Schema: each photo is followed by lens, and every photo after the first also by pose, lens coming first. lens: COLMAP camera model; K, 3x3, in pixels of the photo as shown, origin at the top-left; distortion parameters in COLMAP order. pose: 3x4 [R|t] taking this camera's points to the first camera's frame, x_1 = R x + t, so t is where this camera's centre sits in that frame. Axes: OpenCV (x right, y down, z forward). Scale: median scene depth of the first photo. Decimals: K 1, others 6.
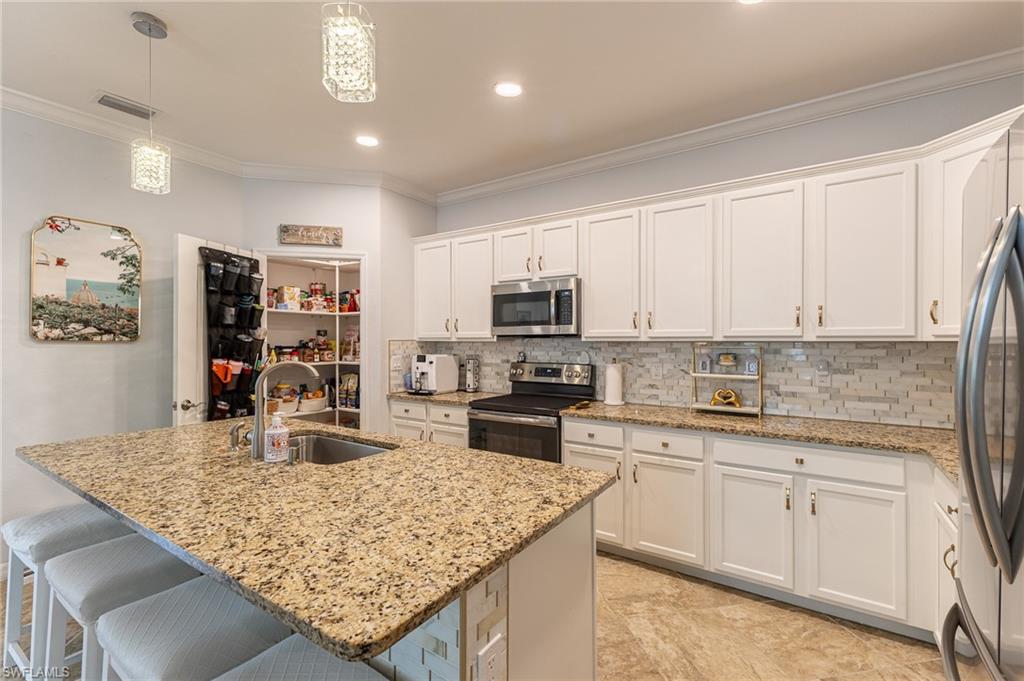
lens RADIAL K [[441.6, 0, 515.0], [0, 441.6, 338.5], [0, 0, 1]] dist [0.015436, -0.001949]
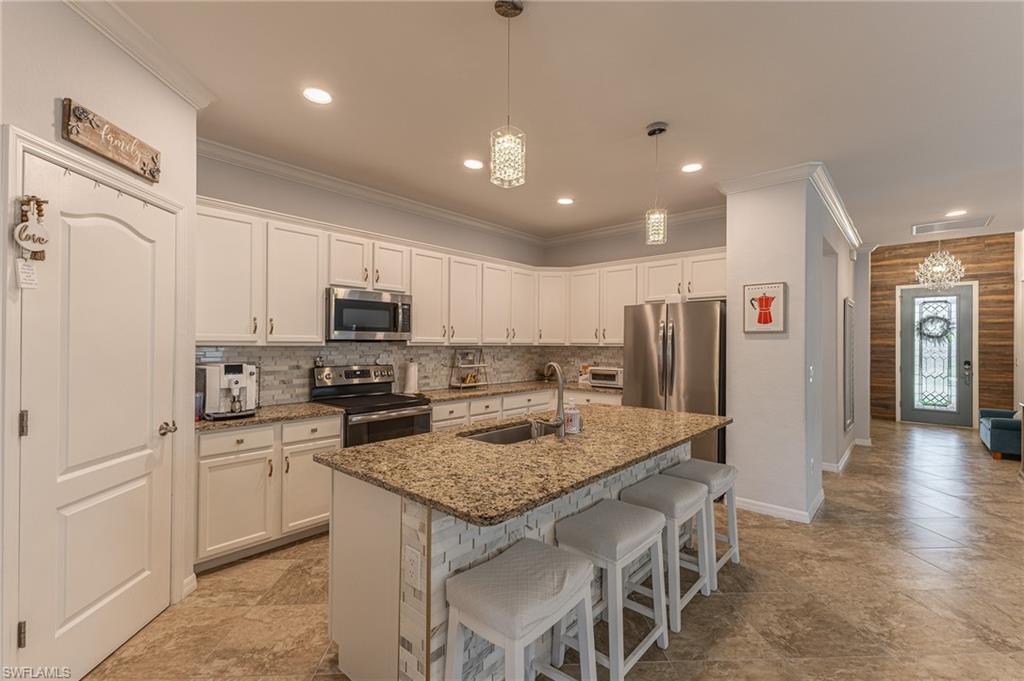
lens RADIAL K [[441.6, 0, 506.7], [0, 441.6, 341.5], [0, 0, 1]] dist [0.015436, -0.001949]
pose [[0.158772, 0.004872, 0.987303, -1.149057], [-0.011263, 0.999932, -0.003123, -0.004618], [-0.987251, -0.010625, 0.158816, 0.577563]]
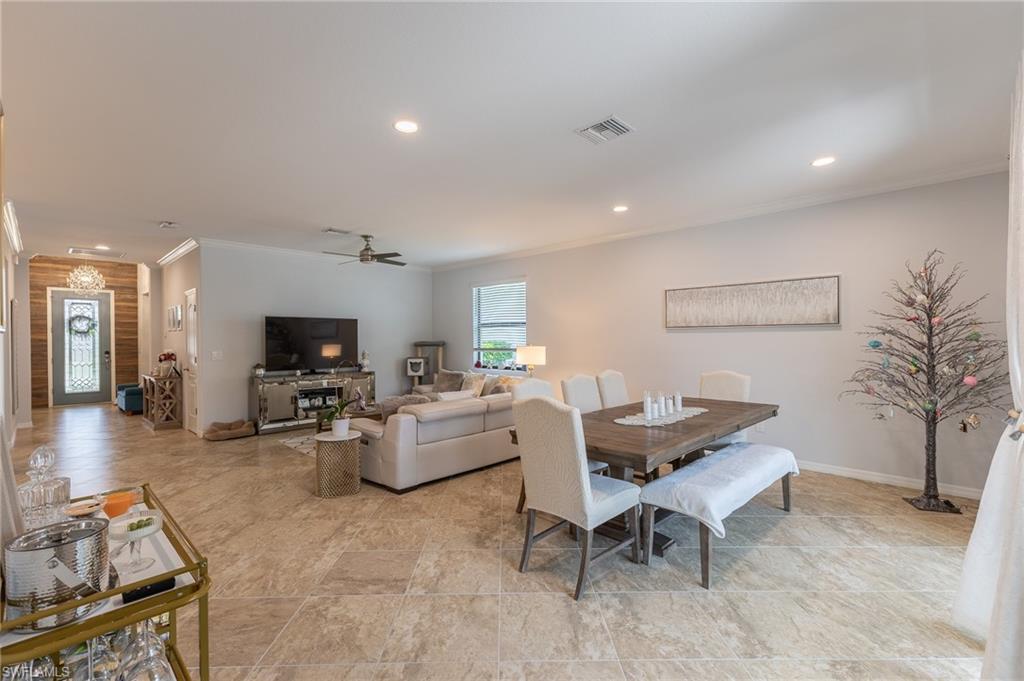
lens RADIAL K [[441.6, 0, 511.1], [0, 441.6, 337.9], [0, 0, 1]] dist [0.015436, -0.001949]
pose [[-0.983017, 0.006734, 0.183393, -1.803012], [0.005821, 0.999968, -0.005514, 0.005567], [-0.183424, -0.004353, -0.983024, 1.129277]]
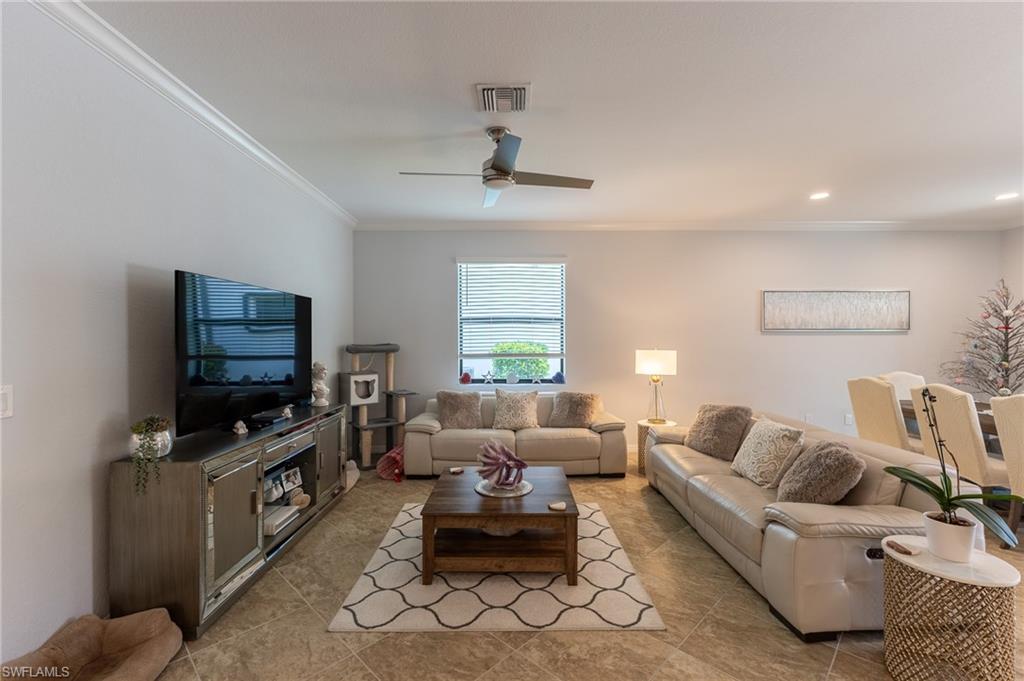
lens RADIAL K [[441.6, 0, 514.0], [0, 441.6, 340.7], [0, 0, 1]] dist [0.015436, -0.001949]
pose [[-0.826252, 0.003619, -0.563289, -0.231241], [0.002174, 0.999992, 0.003235, -0.006614], [0.563297, 0.001449, -0.826253, 0.082504]]
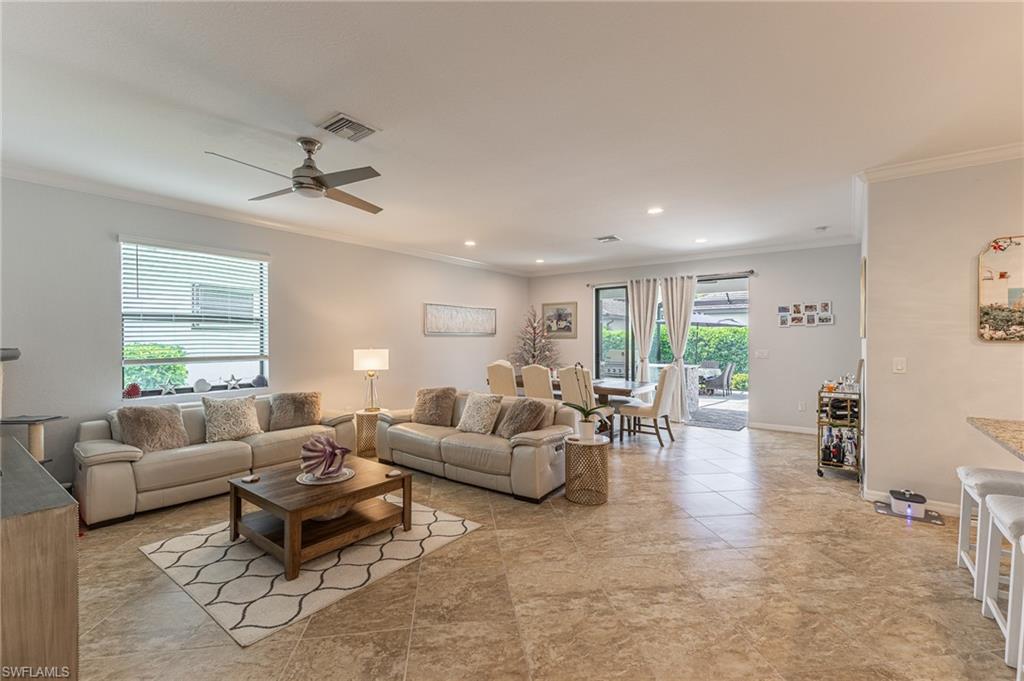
lens RADIAL K [[441.6, 0, 510.3], [0, 441.6, 340.7], [0, 0, 1]] dist [0.015436, -0.001949]
pose [[-0.070257, 0.003577, -0.997522, 0.260511], [0.005504, 0.999980, 0.003198, -0.005357], [0.997514, -0.005265, -0.070276, -0.219477]]
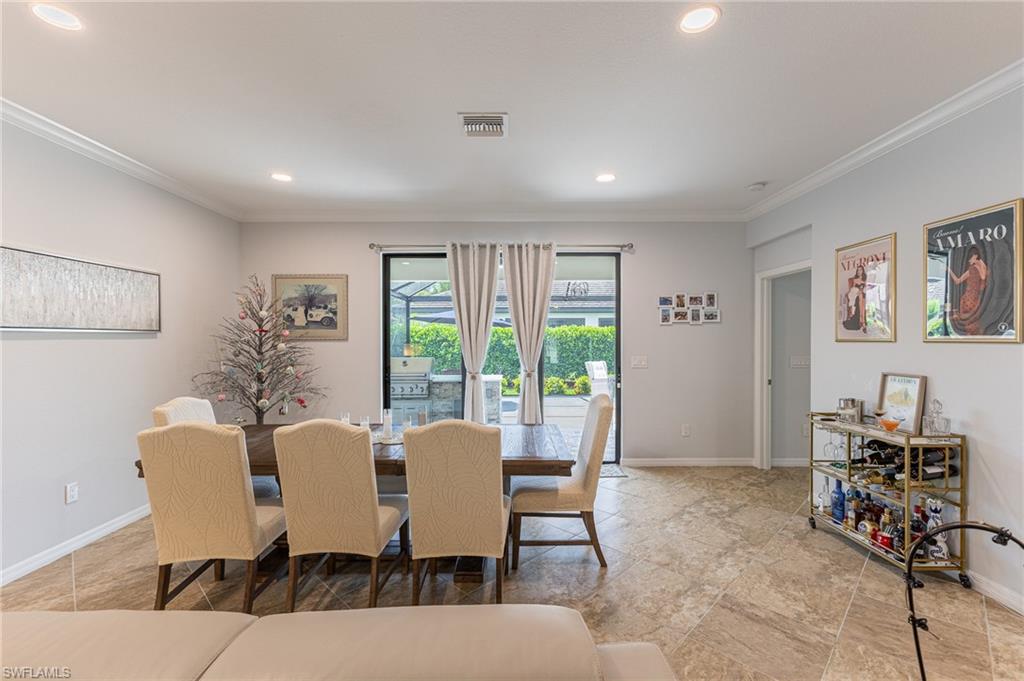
lens RADIAL K [[441.6, 0, 512.4], [0, 441.6, 339.4], [0, 0, 1]] dist [0.015436, -0.001949]
pose [[0.555242, 0.000739, -0.831689, -1.006603], [0.007060, 0.999959, 0.005602, -0.018902], [0.831659, -0.008982, 0.555214, -0.387043]]
